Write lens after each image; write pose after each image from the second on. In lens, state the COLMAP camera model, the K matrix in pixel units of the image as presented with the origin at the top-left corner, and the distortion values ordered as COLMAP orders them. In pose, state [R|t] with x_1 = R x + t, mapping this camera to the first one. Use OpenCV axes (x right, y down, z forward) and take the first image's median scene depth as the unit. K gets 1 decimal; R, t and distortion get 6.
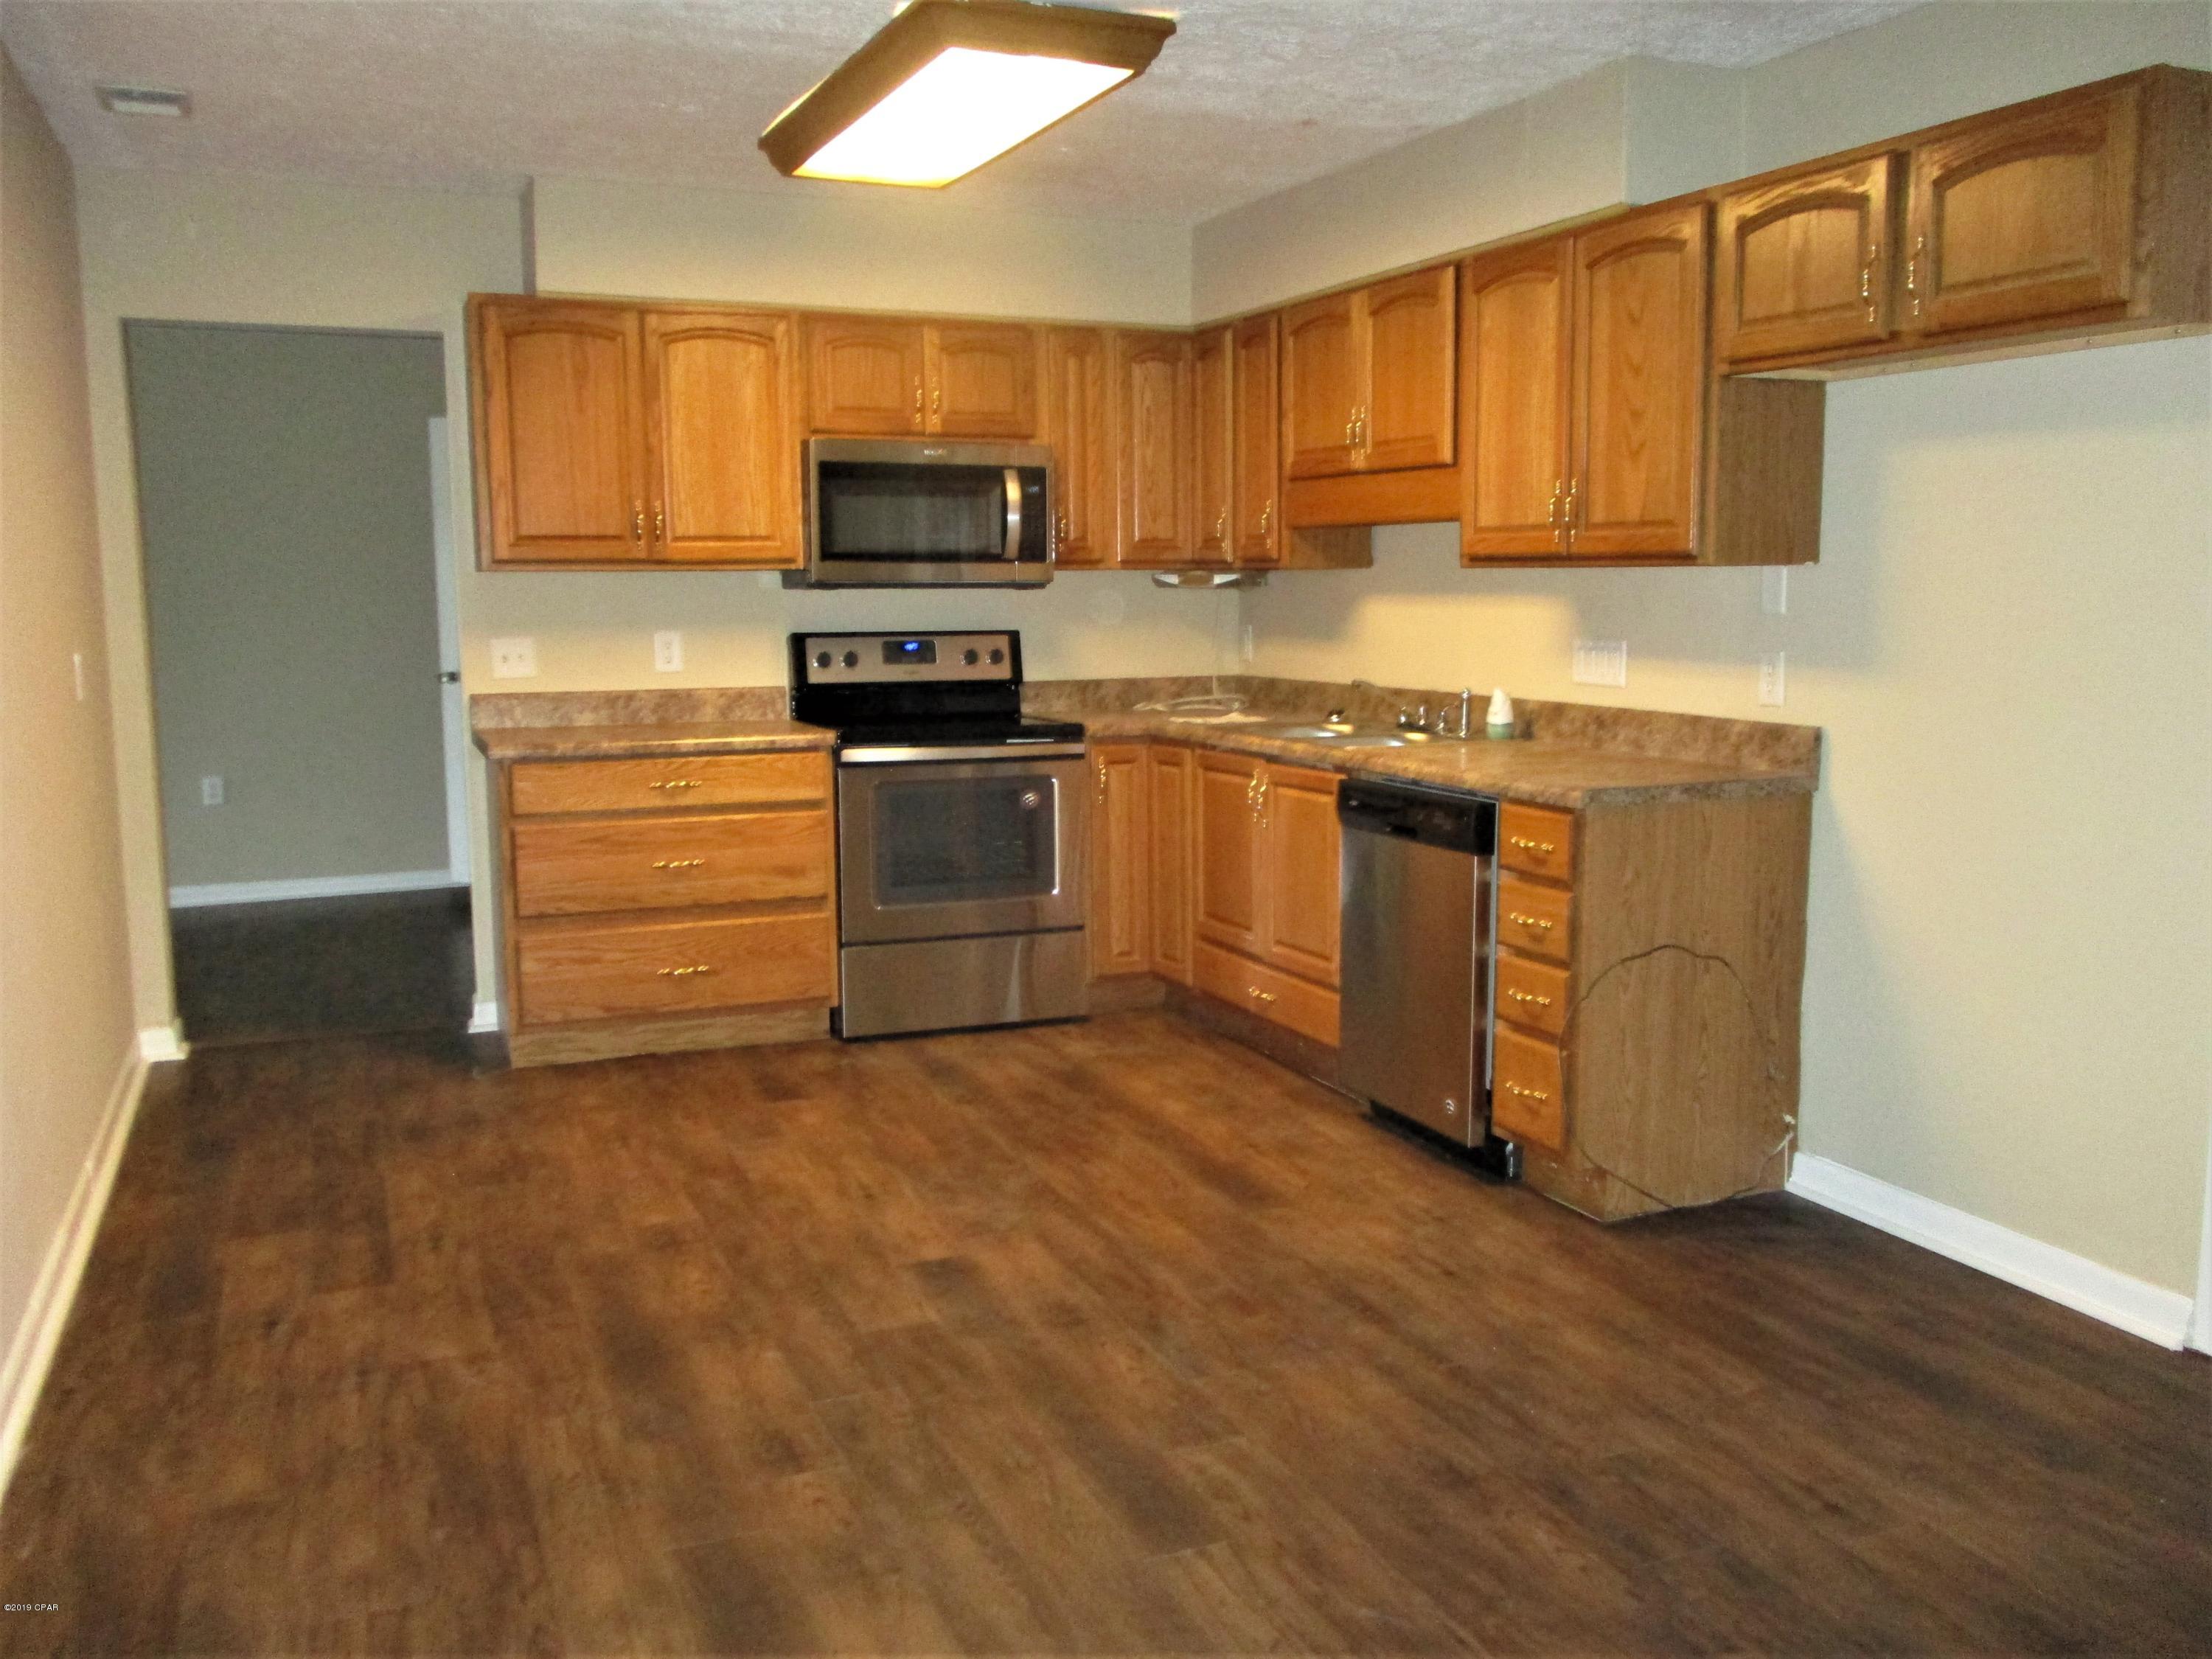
lens RADIAL K [[1959.4, 0, 1121.9], [0, 1959.4, 812.9], [0, 0, 1]] dist [-0.002197, 0.022283]
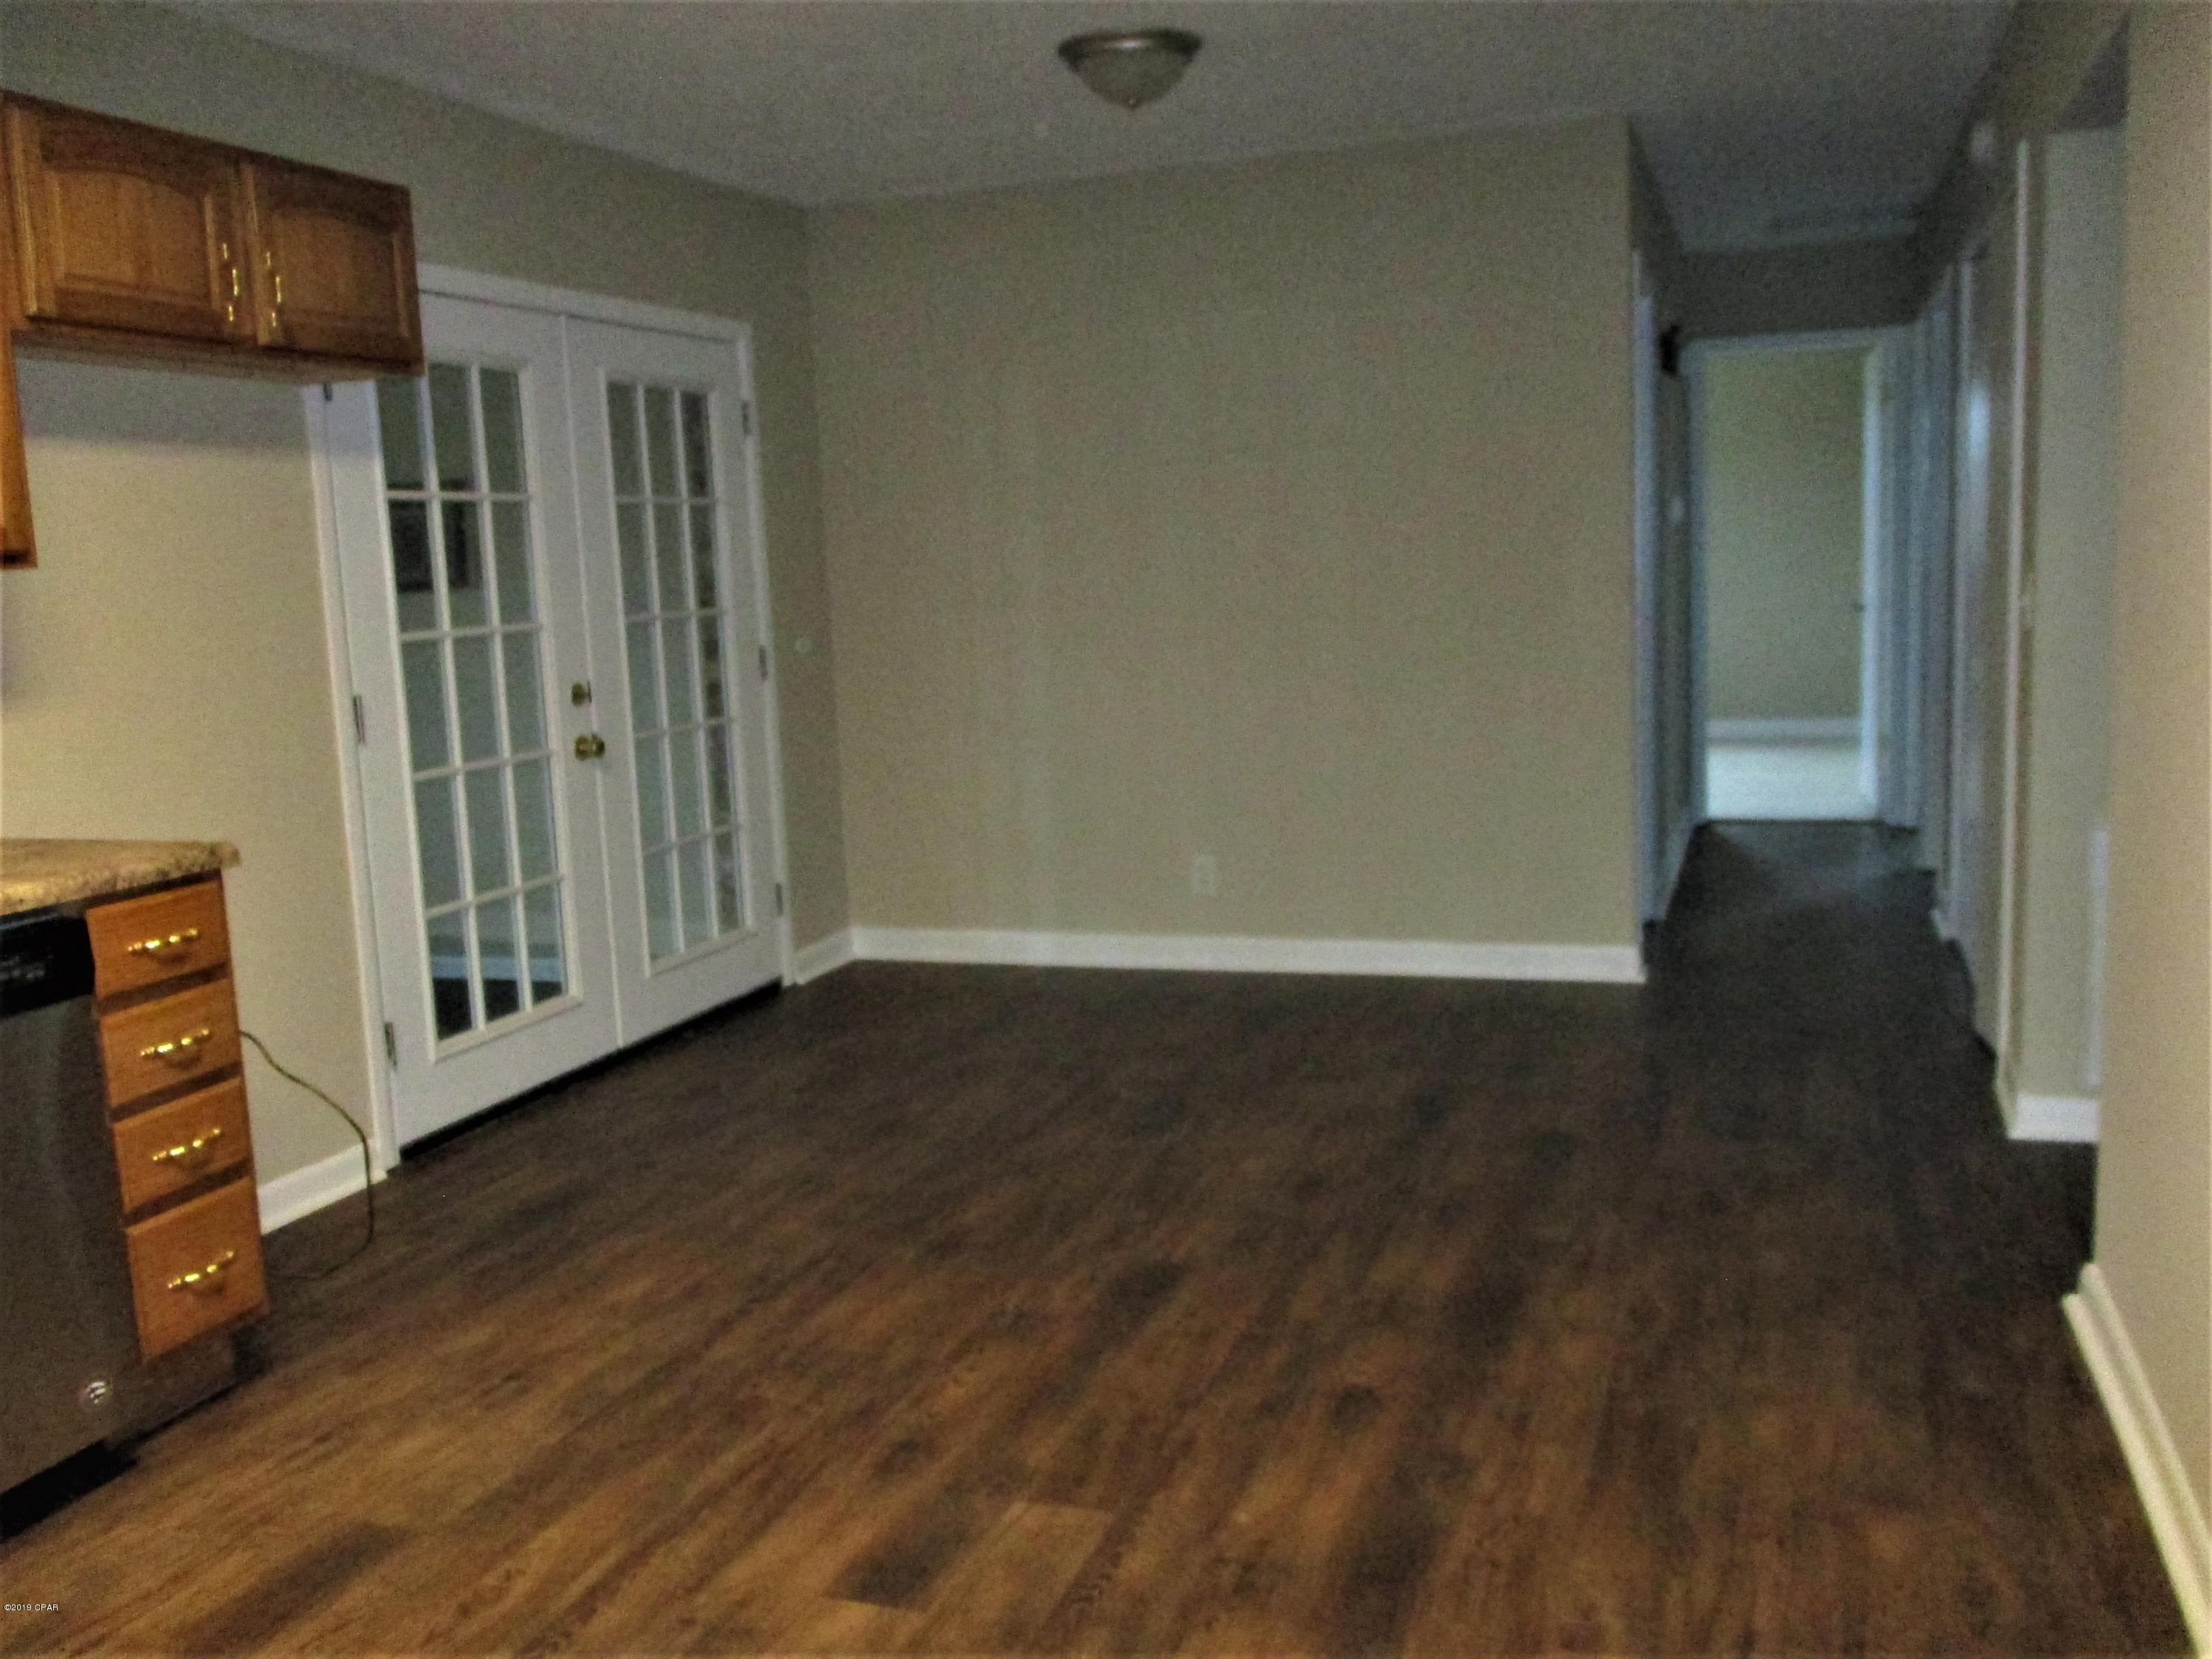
lens RADIAL K [[1959.4, 0, 1119.3], [0, 1959.4, 845.1], [0, 0, 1]] dist [-0.002197, 0.022283]
pose [[-0.753030, -0.063098, 0.654954, -0.641787], [0.120549, 0.965313, 0.231599, -0.173165], [-0.646849, 0.253355, -0.719304, 1.534078]]
